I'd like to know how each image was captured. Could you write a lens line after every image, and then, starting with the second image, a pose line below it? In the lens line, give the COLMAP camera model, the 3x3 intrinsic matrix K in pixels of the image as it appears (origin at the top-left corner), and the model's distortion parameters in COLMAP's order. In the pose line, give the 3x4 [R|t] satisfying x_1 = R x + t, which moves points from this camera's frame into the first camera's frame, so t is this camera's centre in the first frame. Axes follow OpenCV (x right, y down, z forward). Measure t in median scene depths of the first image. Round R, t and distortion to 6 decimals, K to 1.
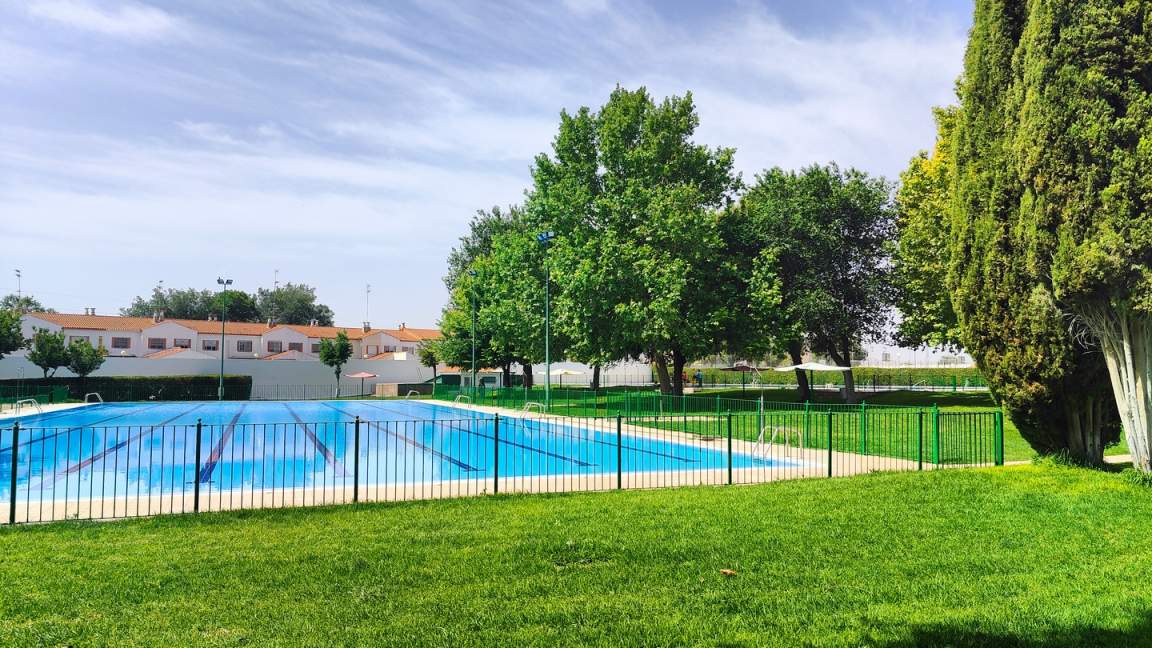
lens RADIAL K [[815.0, 0, 576.6], [0, 815.0, 327.3], [0, 0, 1]] dist [0.002886, -0.000318]
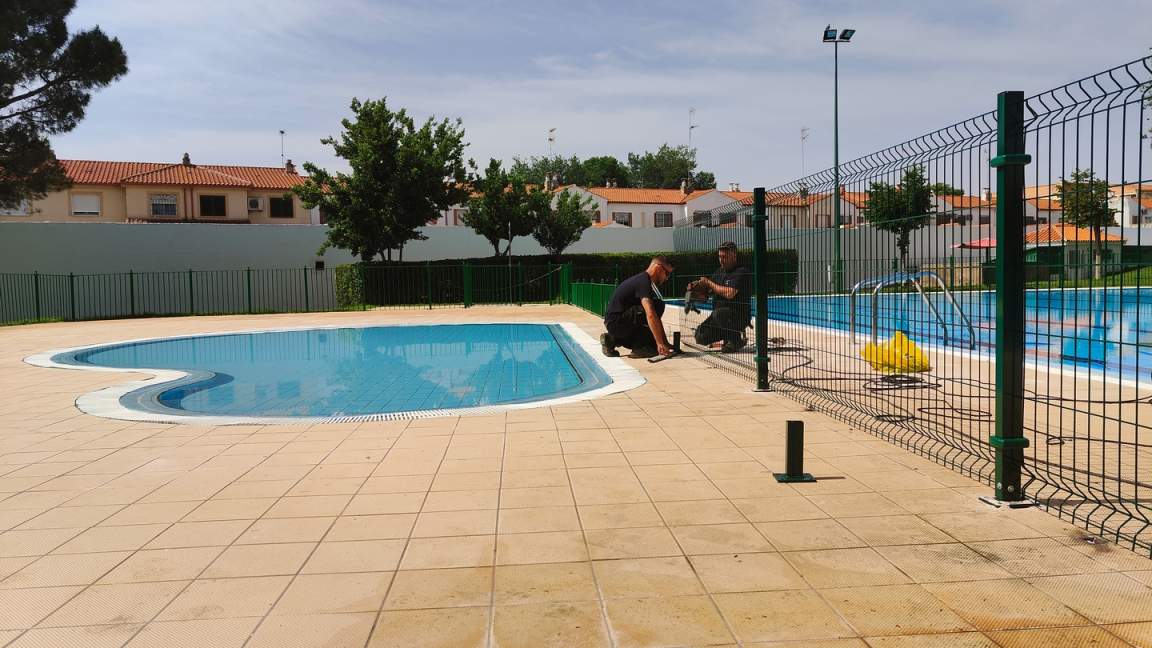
lens RADIAL K [[815.0, 0, 576.6], [0, 815.0, 322.2], [0, 0, 1]] dist [0.002886, -0.000318]
pose [[0.953554, -0.009766, -0.301064, -0.428925], [0.045297, 0.992758, 0.111264, 0.045712], [0.297797, -0.119733, 0.947091, 0.497165]]
